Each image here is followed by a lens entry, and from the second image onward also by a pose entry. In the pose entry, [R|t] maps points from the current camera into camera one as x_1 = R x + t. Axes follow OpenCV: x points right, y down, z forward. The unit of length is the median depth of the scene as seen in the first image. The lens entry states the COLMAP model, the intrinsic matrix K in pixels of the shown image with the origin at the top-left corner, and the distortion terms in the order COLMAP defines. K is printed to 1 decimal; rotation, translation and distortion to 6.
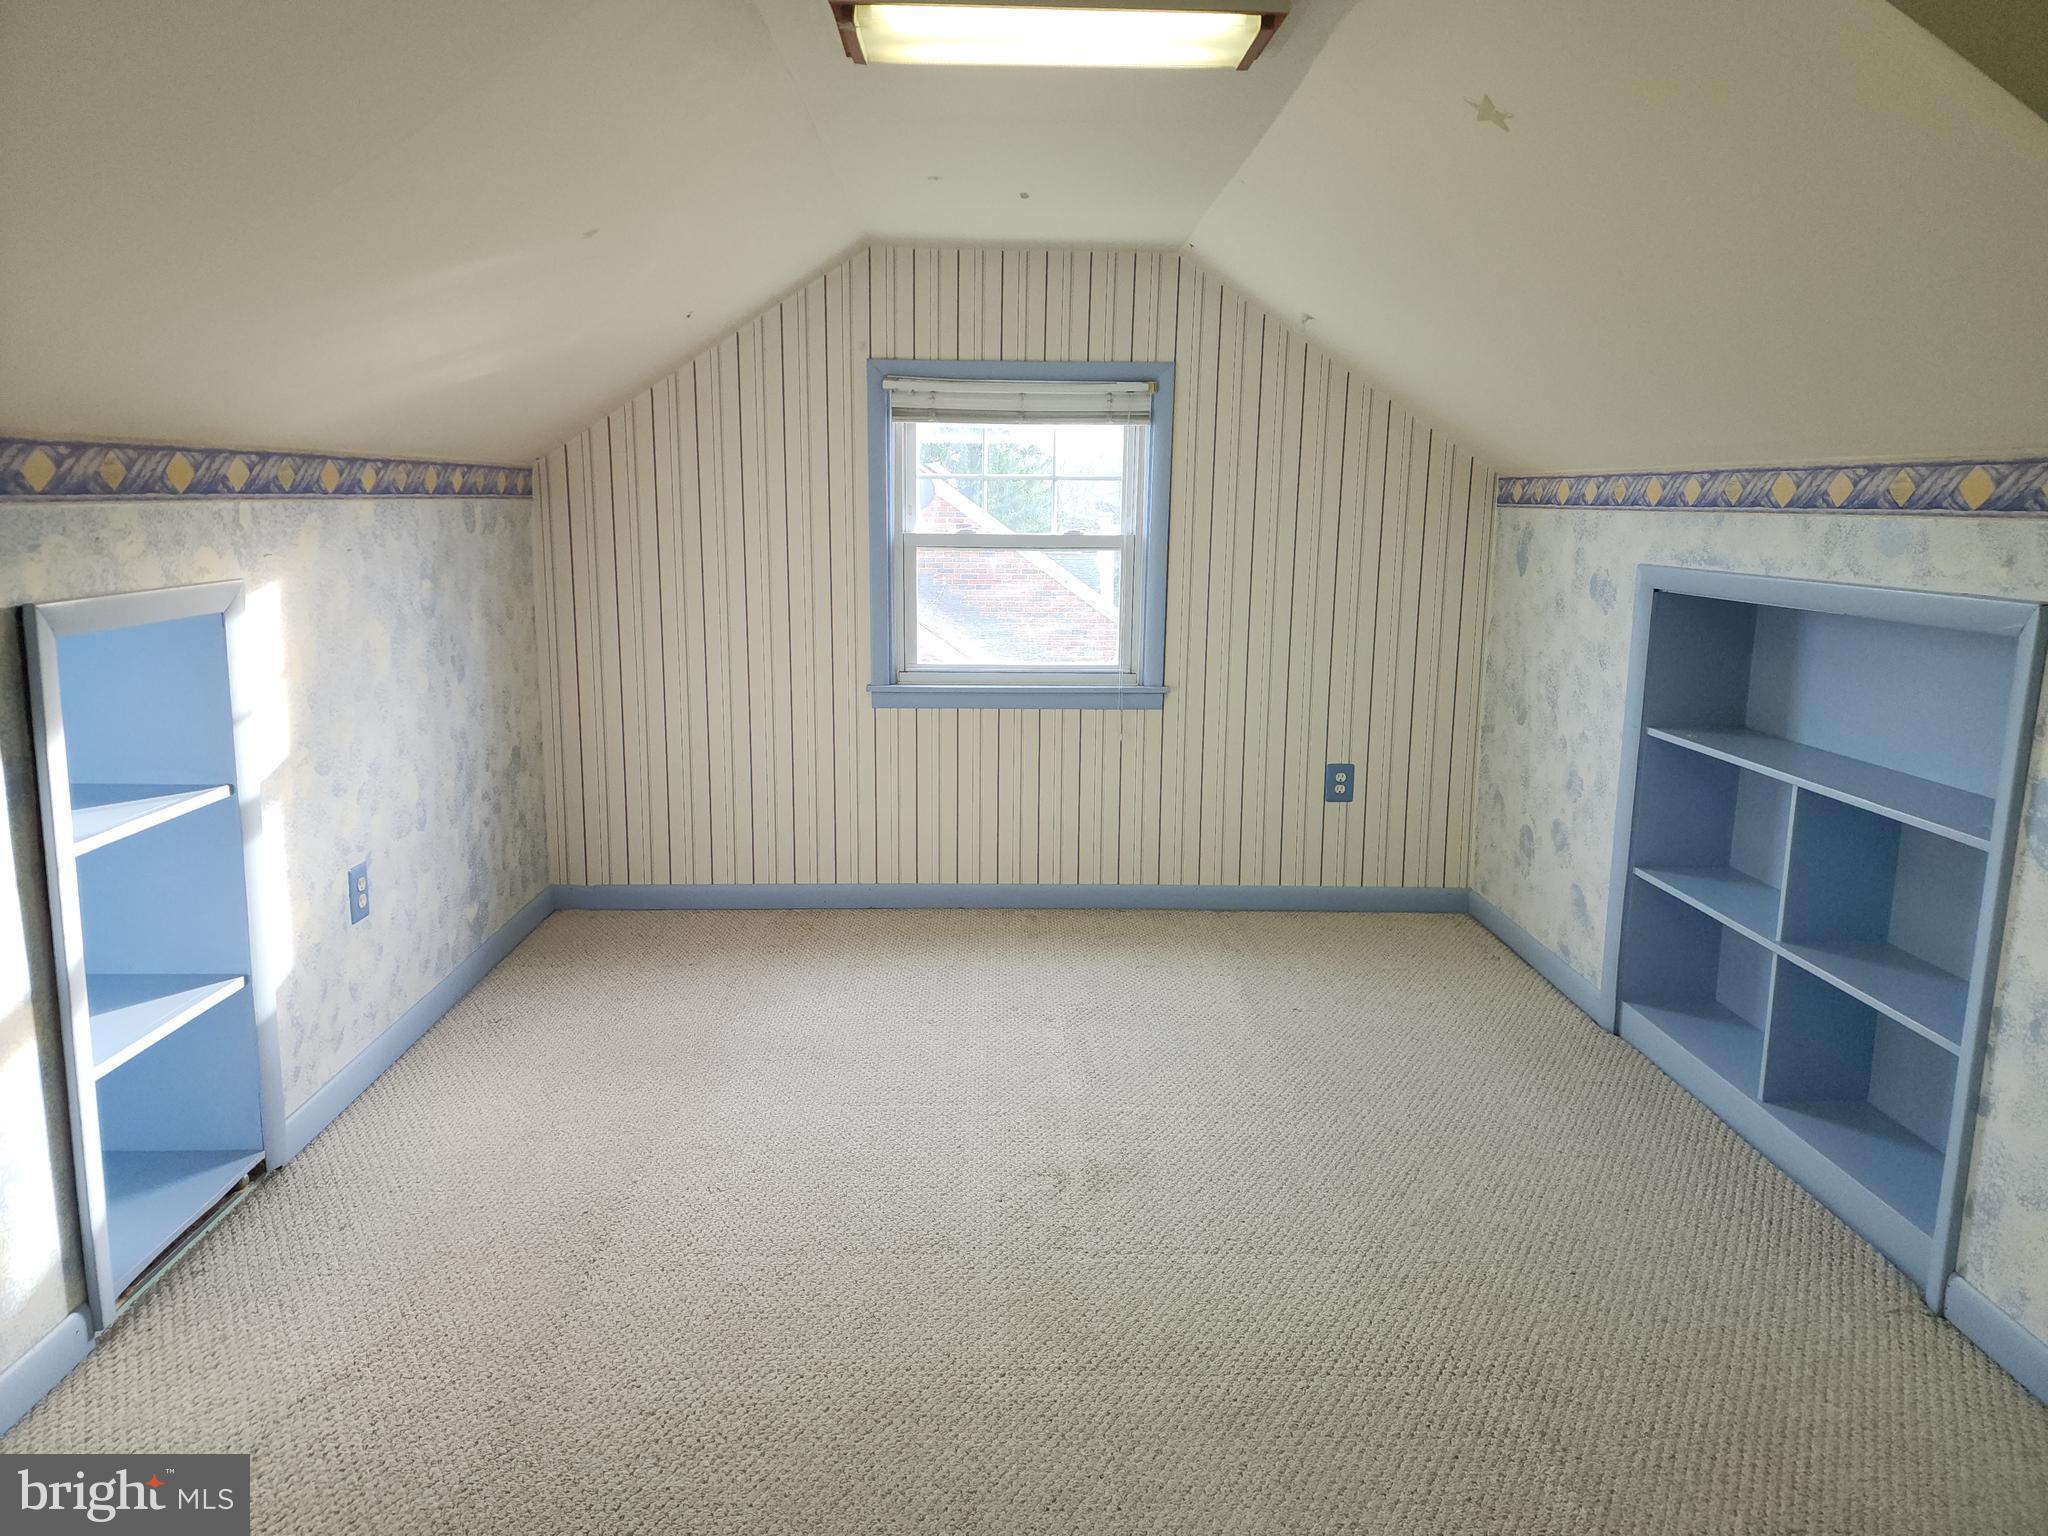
lens RADIAL K [[1386.6, 0, 1020.6], [0, 1386.6, 775.1], [0, 0, 1]] dist [0.125397, -0.122387]
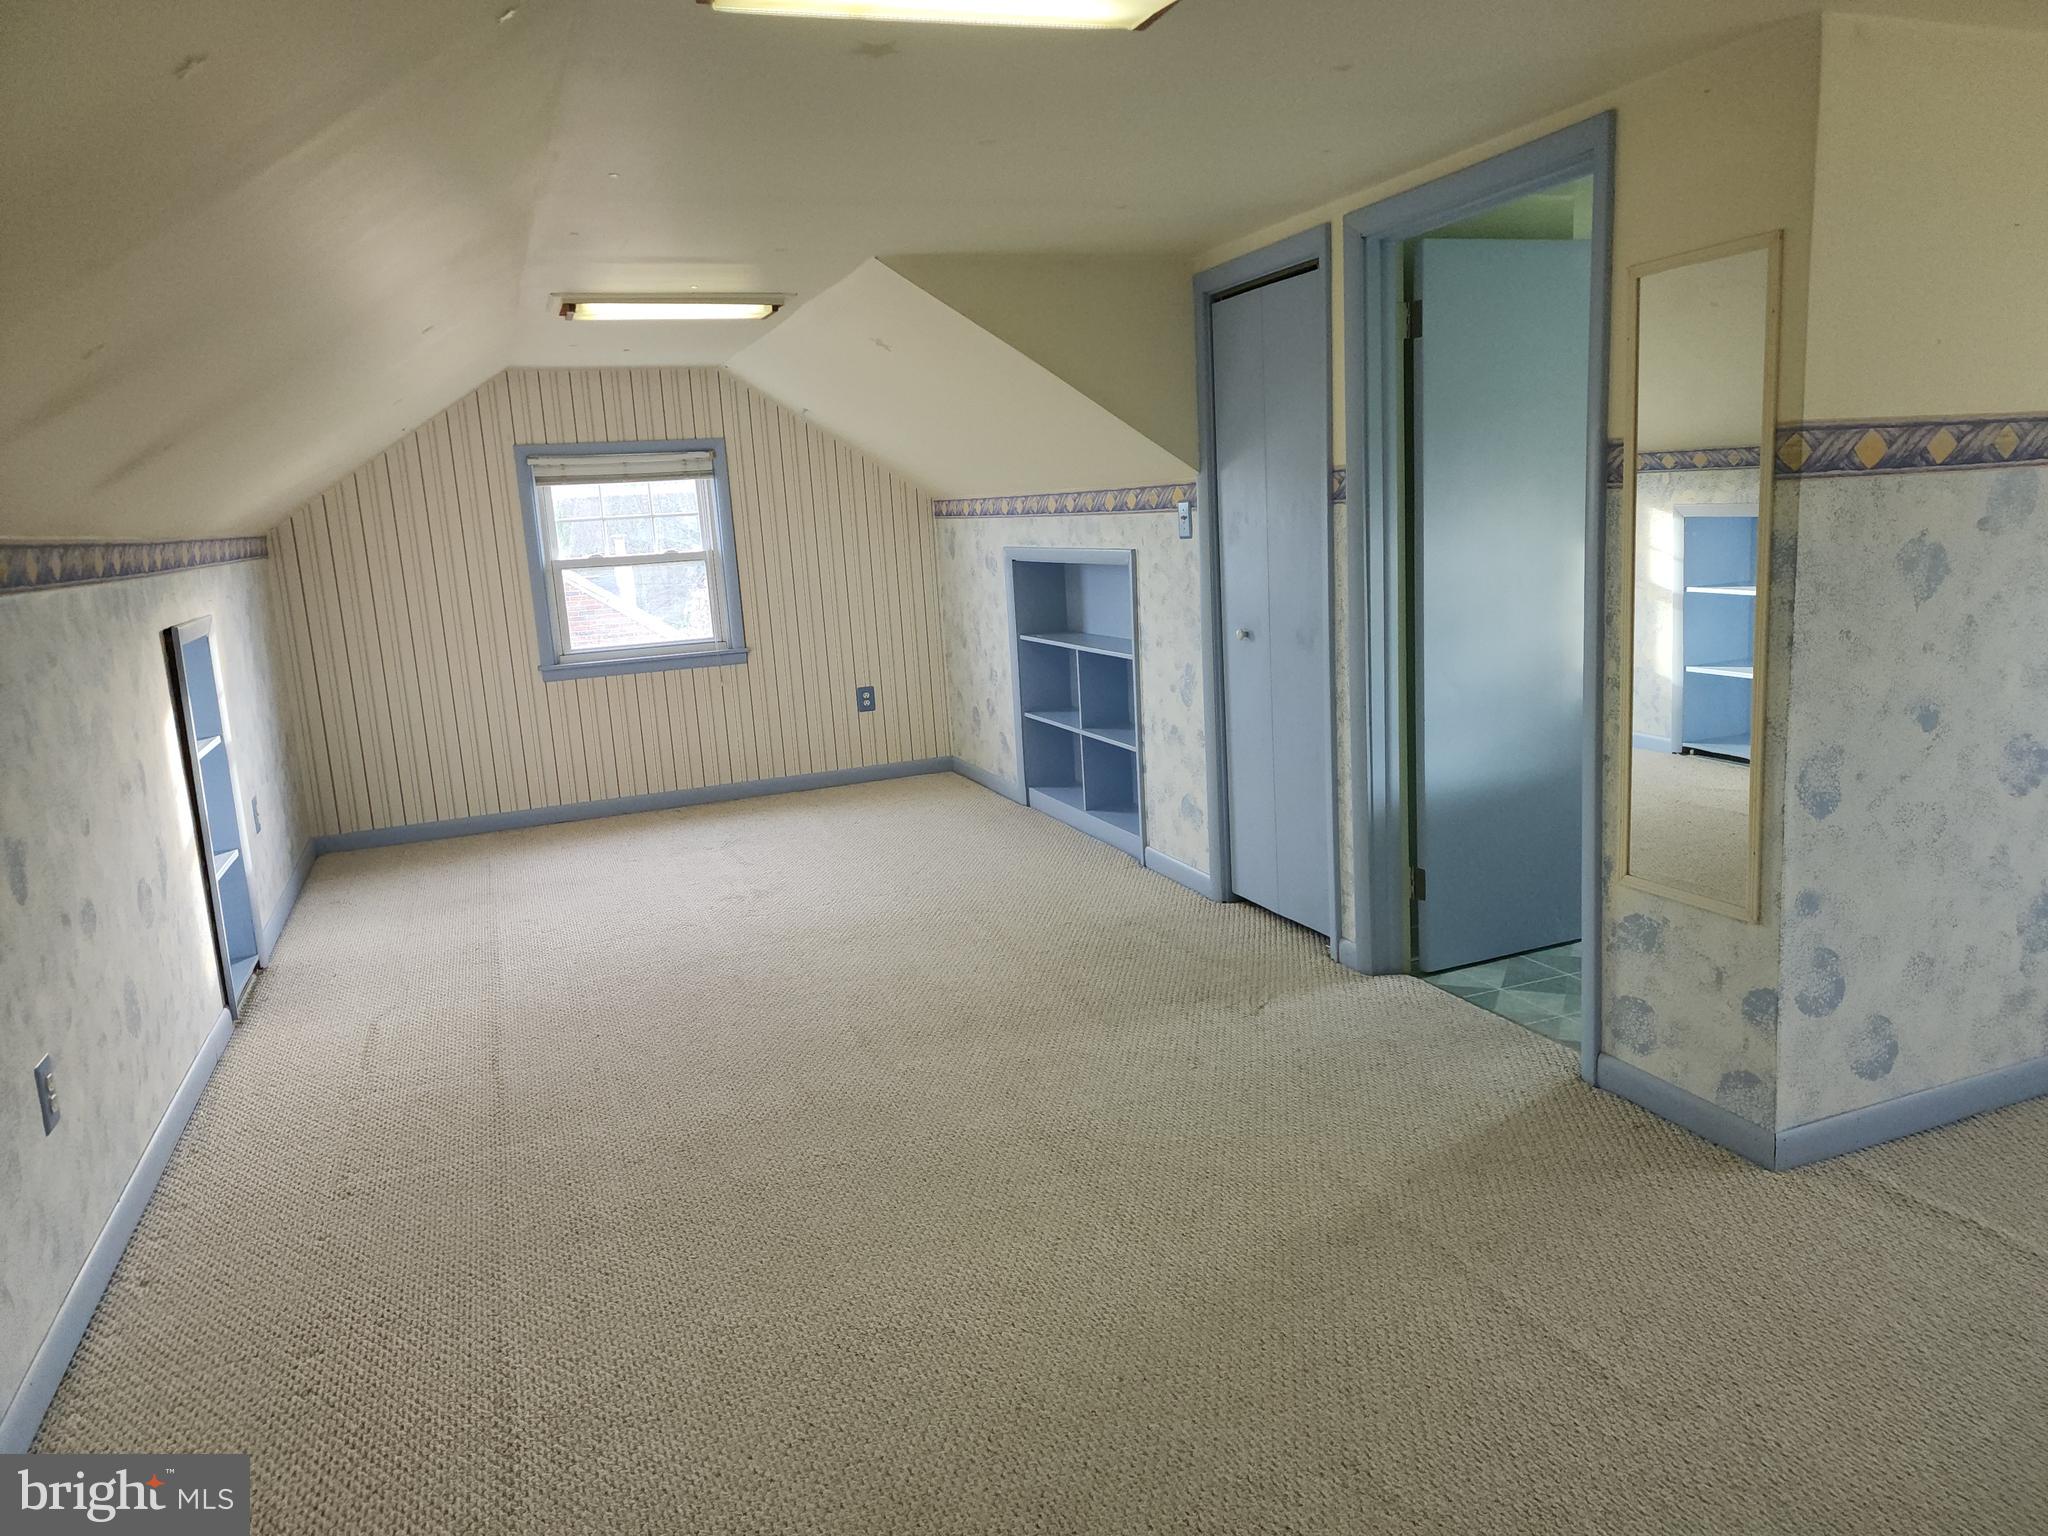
lens RADIAL K [[1396.7, 0, 1014.5], [0, 1396.7, 780.4], [0, 0, 1]] dist [0.084000, -0.130798]
pose [[0.941183, -0.127858, 0.312774, -0.127130], [0.130159, 0.991400, 0.013602, 0.104601], [-0.311823, 0.027908, 0.949730, -0.586280]]
